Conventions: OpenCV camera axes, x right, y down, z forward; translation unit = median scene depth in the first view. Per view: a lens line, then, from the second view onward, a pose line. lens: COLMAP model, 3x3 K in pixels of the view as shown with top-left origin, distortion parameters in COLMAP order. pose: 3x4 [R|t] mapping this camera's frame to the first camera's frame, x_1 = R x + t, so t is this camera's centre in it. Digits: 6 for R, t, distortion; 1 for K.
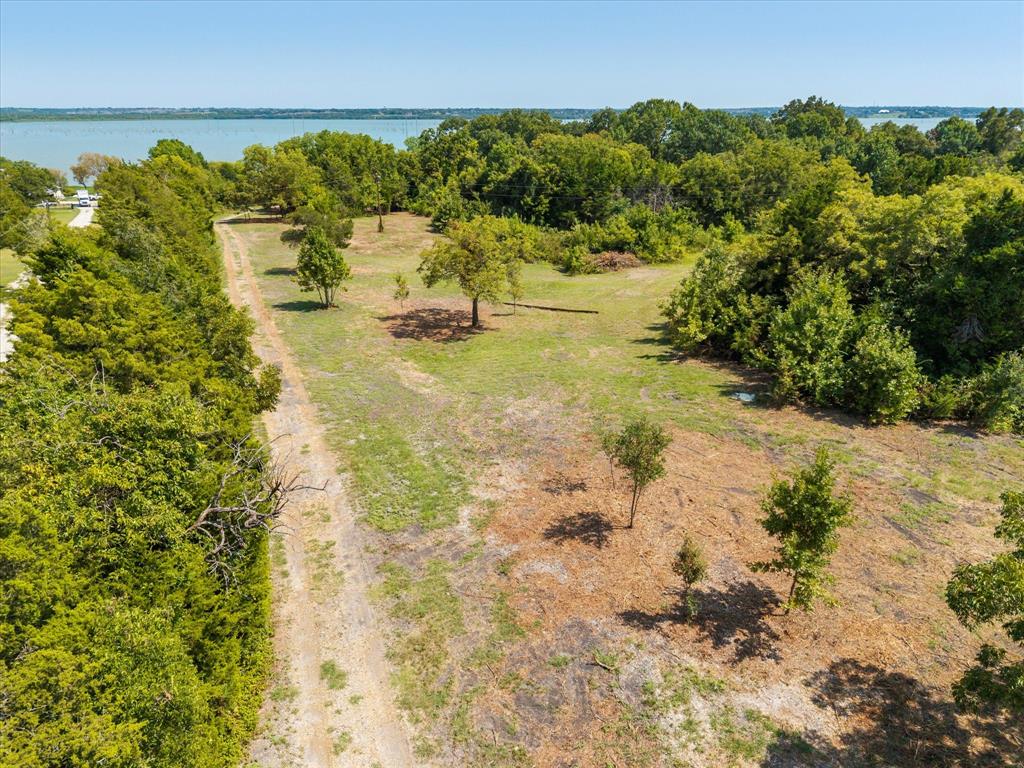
lens RADIAL K [[687.8, 0, 513.1], [0, 687.8, 388.7], [0, 0, 1]] dist [0.017814, -0.010764]
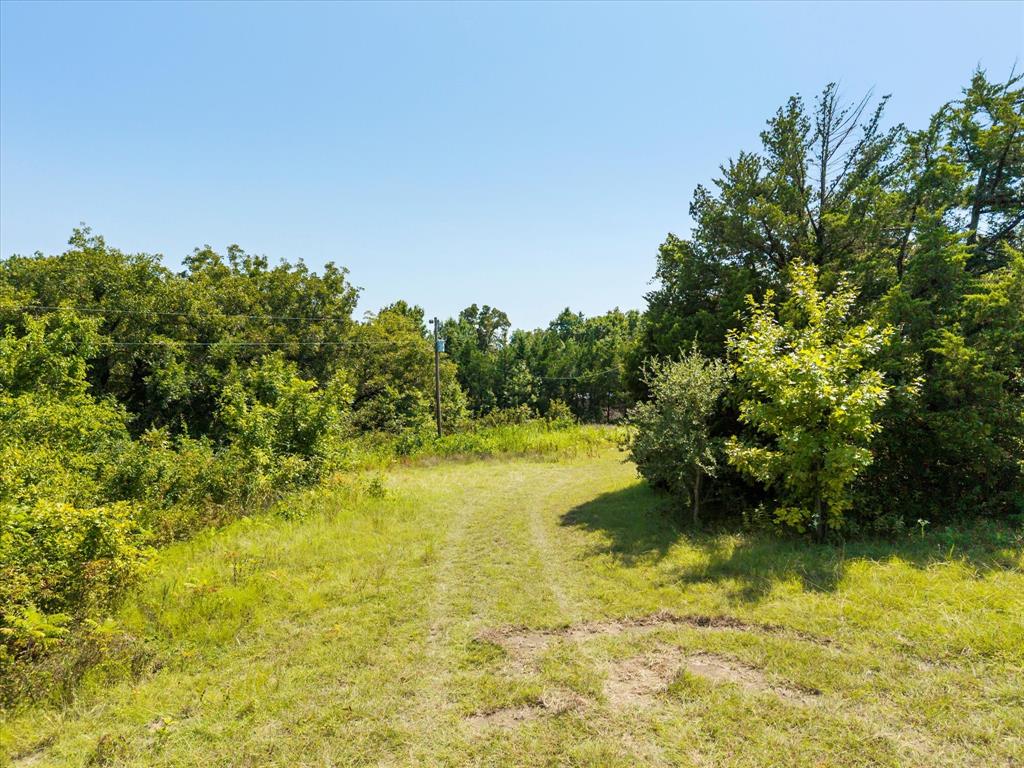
lens RADIAL K [[685.1, 0, 512.0], [0, 685.1, 384.0], [0, 0, 1]] dist [0.024077, -0.019563]
pose [[0.661214, -0.005600, 0.750176, 0.159899], [0.293220, 0.922355, -0.251562, -0.137126], [-0.690520, 0.386303, 0.611516, 0.685343]]
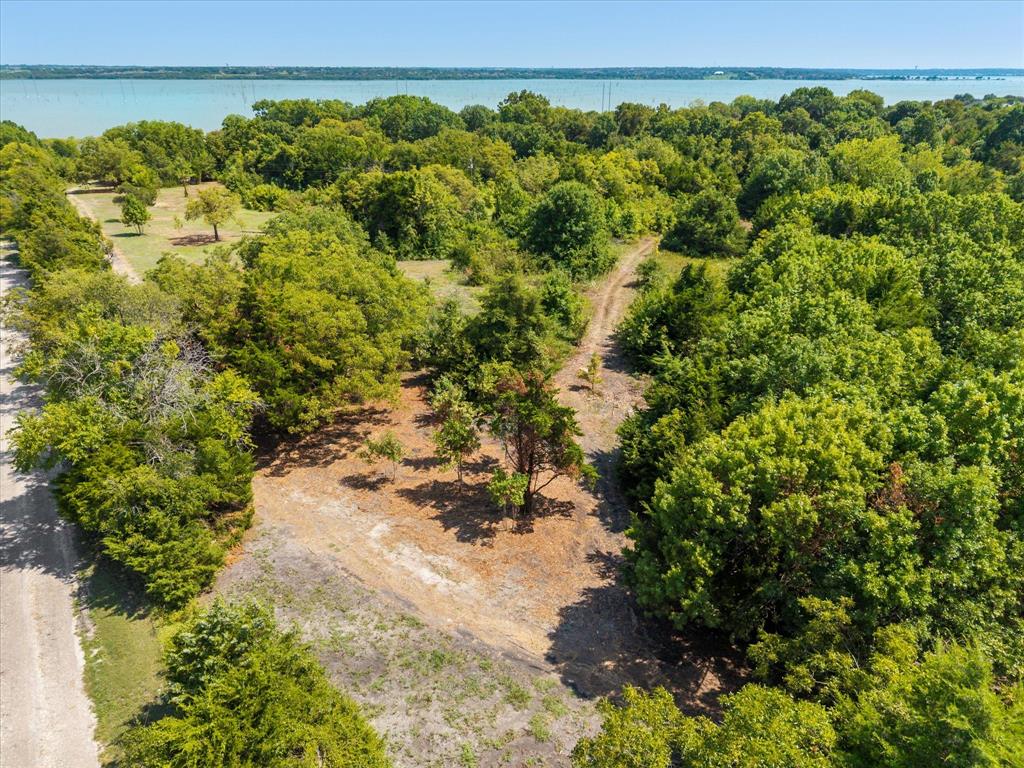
lens RADIAL K [[687.8, 0, 513.1], [0, 687.8, 388.7], [0, 0, 1]] dist [0.017814, -0.010764]
pose [[0.982660, -0.074914, 0.169606, 0.212777], [0.066124, 0.996188, 0.056901, 0.144185], [-0.173223, -0.044700, 0.983868, -0.597829]]
